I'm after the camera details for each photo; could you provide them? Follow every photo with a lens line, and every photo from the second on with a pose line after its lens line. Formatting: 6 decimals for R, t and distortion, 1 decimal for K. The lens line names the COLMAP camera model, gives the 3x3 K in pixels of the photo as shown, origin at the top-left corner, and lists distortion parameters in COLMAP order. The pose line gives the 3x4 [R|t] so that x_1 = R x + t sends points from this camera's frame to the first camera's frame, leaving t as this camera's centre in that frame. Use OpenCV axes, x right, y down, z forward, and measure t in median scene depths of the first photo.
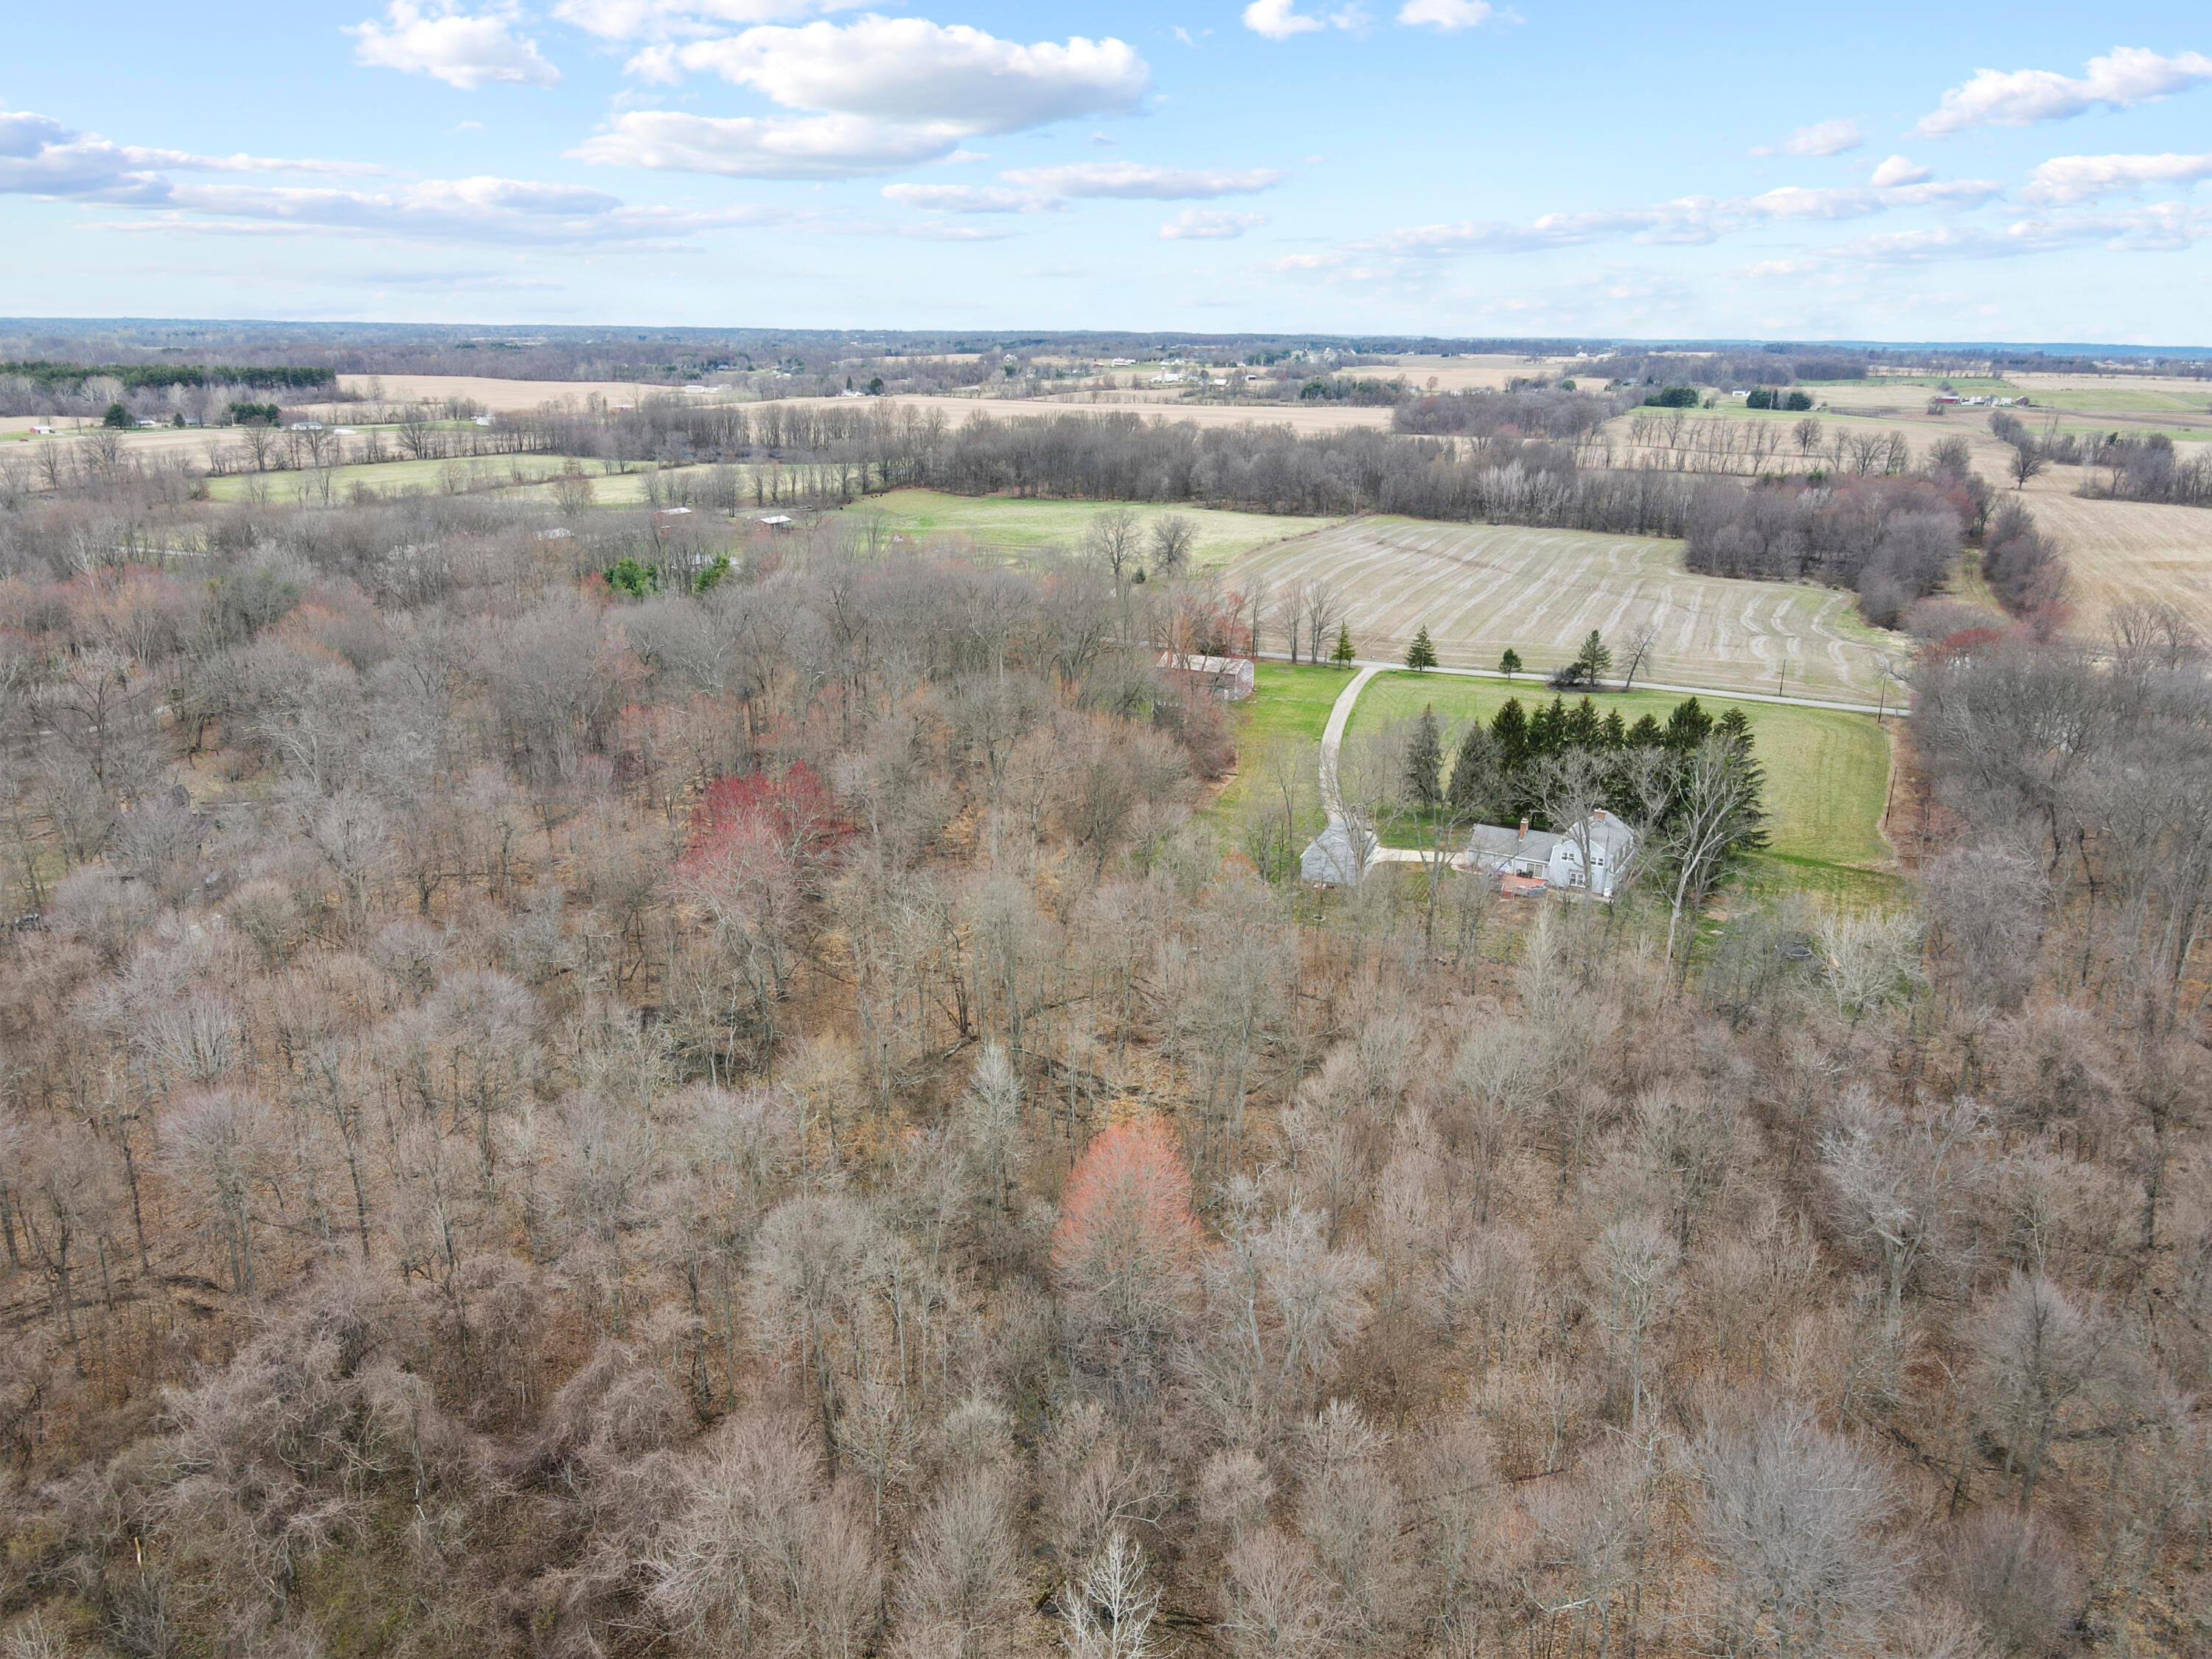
lens RADIAL K [[1617.6, 0, 1102.7], [0, 1617.6, 826.0], [0, 0, 1]] dist [0.007003, 0.012639]
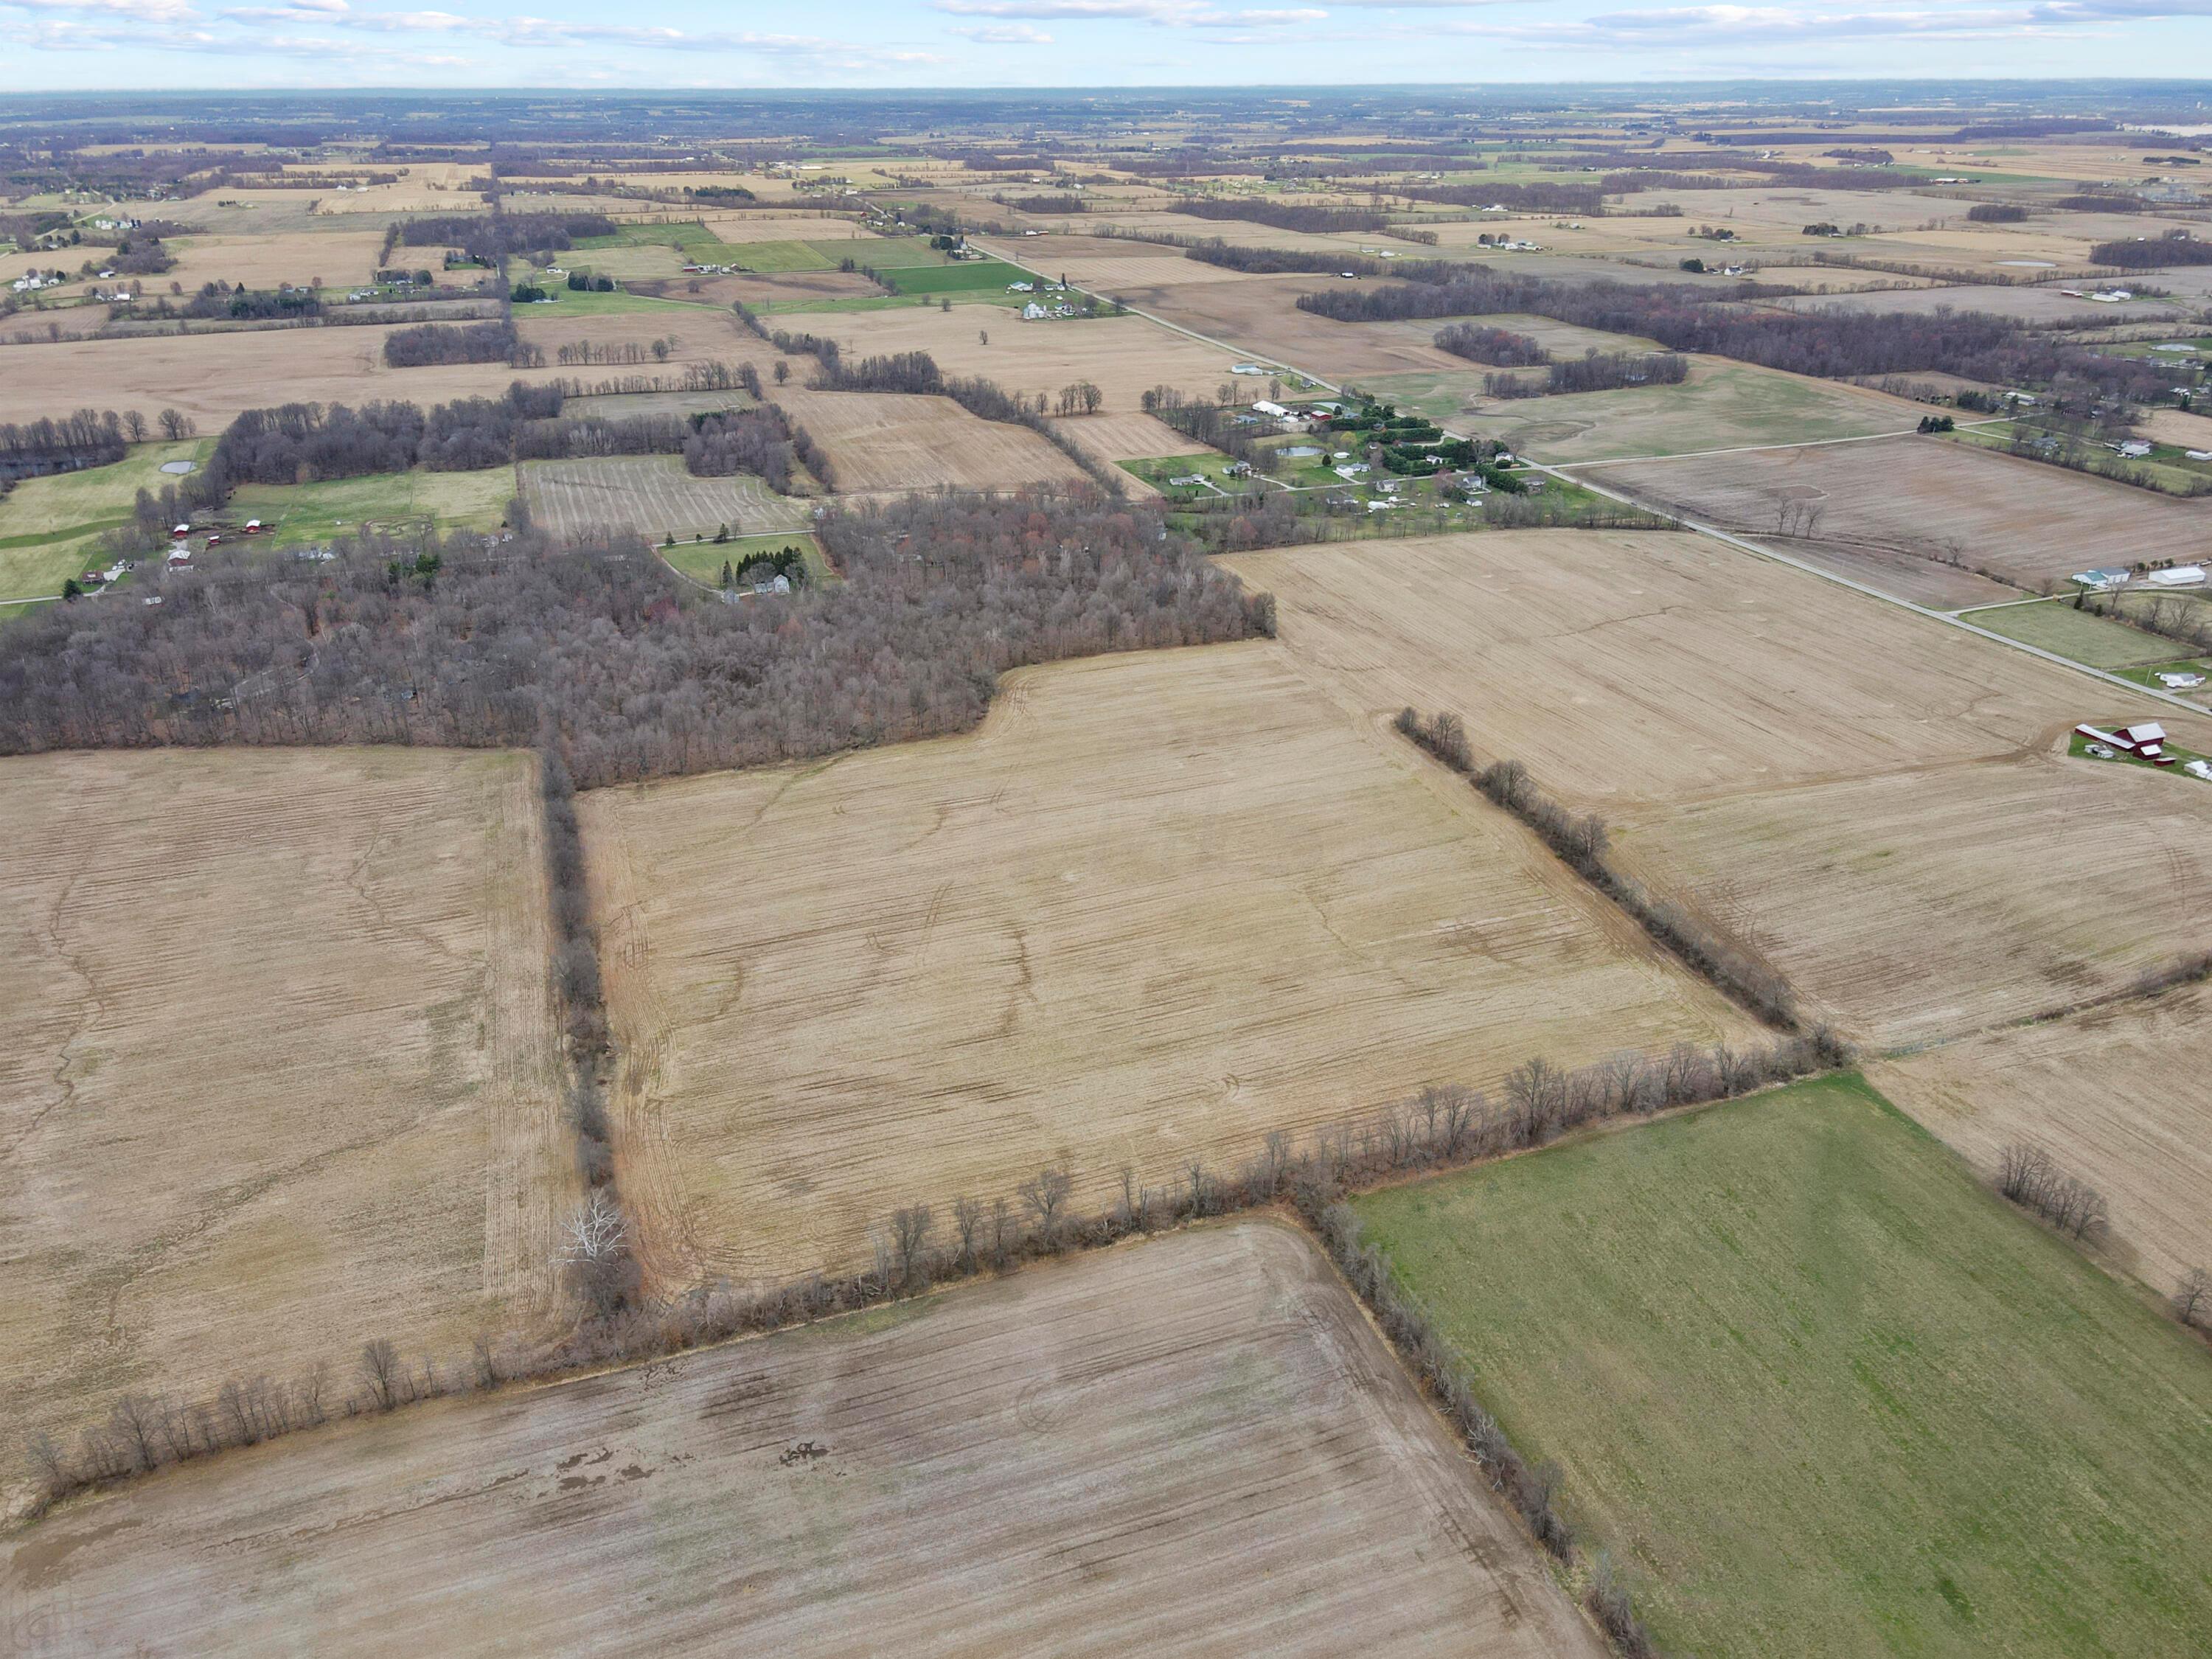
lens RADIAL K [[1612.3, 0, 1100.7], [0, 1612.3, 834.2], [0, 0, 1]] dist [0.011537, 0.010539]
pose [[0.736847, -0.306824, 0.602425, -0.364830], [0.214885, 0.951165, 0.221609, -0.023485], [-0.641000, -0.033840, 0.766795, -0.565942]]
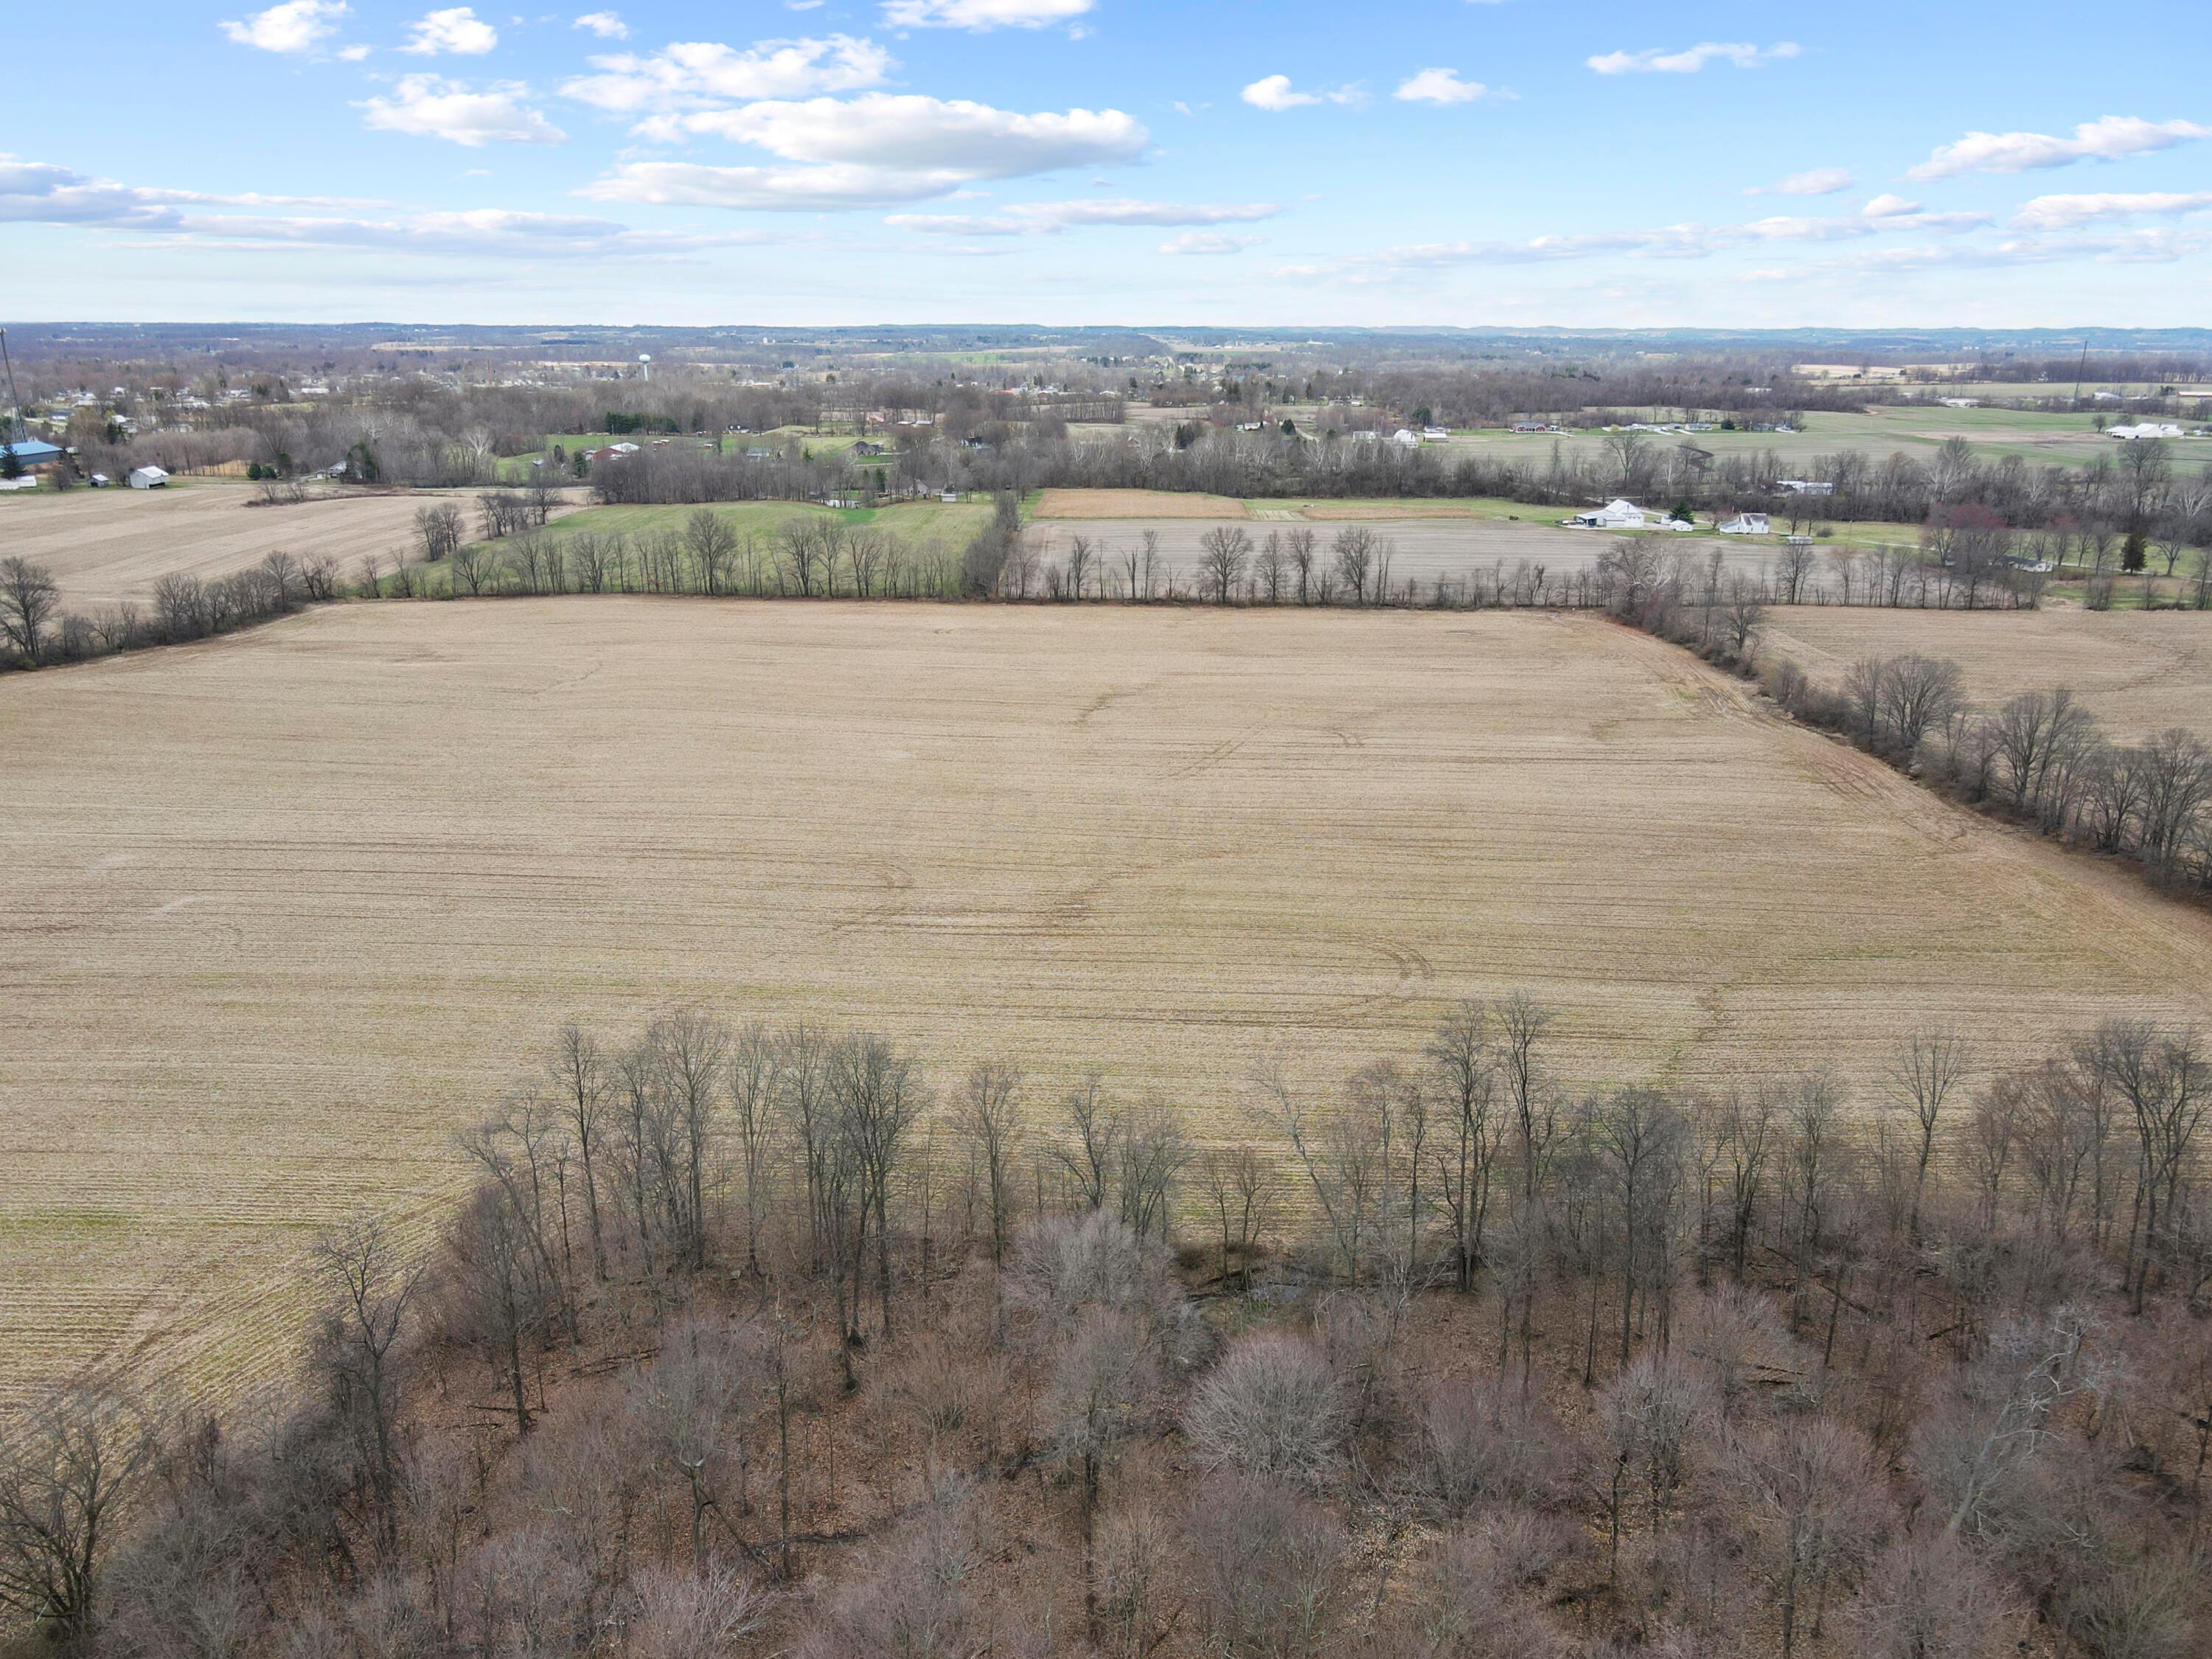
lens RADIAL K [[1620.8, 0, 1101.7], [0, 1620.8, 812.5], [0, 0, 1]] dist [0.011588, 0.020420]
pose [[-0.918738, 0.095991, -0.383022, 0.016438], [-0.131974, 0.839574, 0.526970, -0.017905], [0.372160, 0.534697, -0.758680, 0.057960]]
